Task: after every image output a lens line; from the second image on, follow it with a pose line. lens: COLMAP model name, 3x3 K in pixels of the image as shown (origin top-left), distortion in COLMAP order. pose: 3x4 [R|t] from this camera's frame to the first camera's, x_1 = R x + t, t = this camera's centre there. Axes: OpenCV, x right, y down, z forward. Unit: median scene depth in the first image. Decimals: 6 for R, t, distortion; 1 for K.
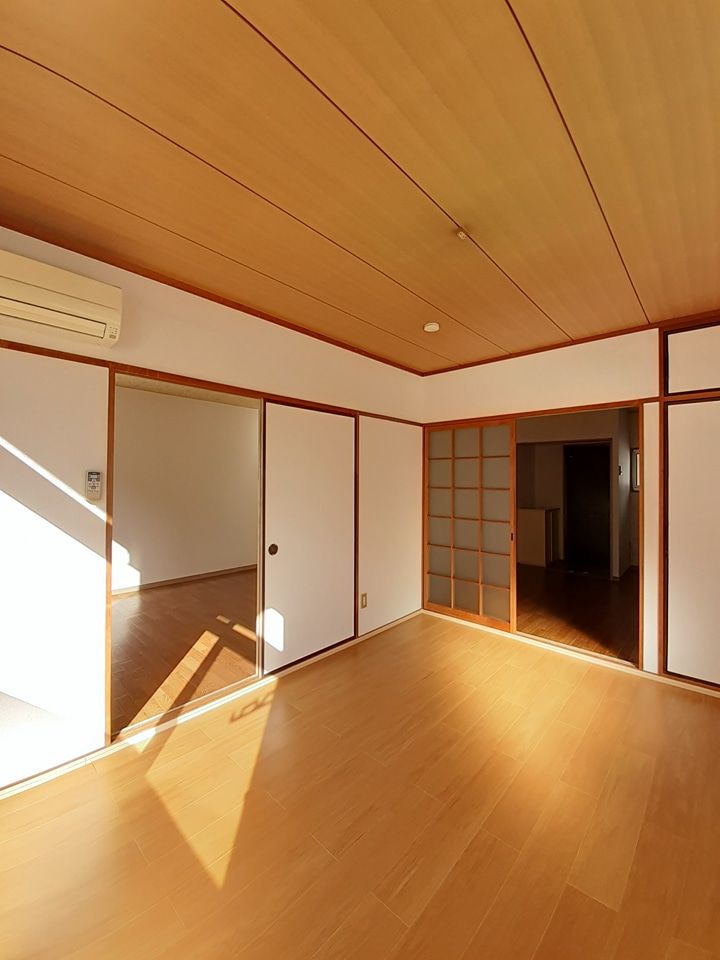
lens RADIAL K [[386.7, 0, 357.5], [0, 386.7, 475.5], [0, 0, 1]] dist [-0.000818, 0.000015]
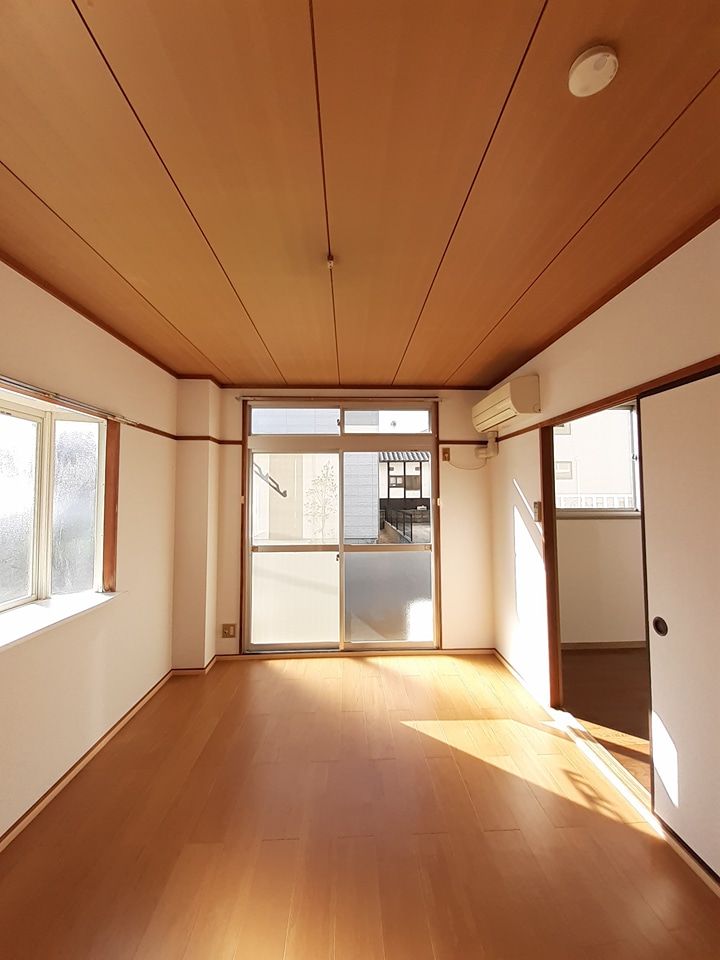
lens RADIAL K [[386.7, 0, 358.8], [0, 386.7, 480.9], [0, 0, 1]] dist [-0.000818, 0.000015]
pose [[-0.705555, -0.016929, -0.708453, 0.648804], [0.023952, 0.998574, -0.047716, -0.029756], [0.708250, -0.050635, -0.704143, 1.243760]]
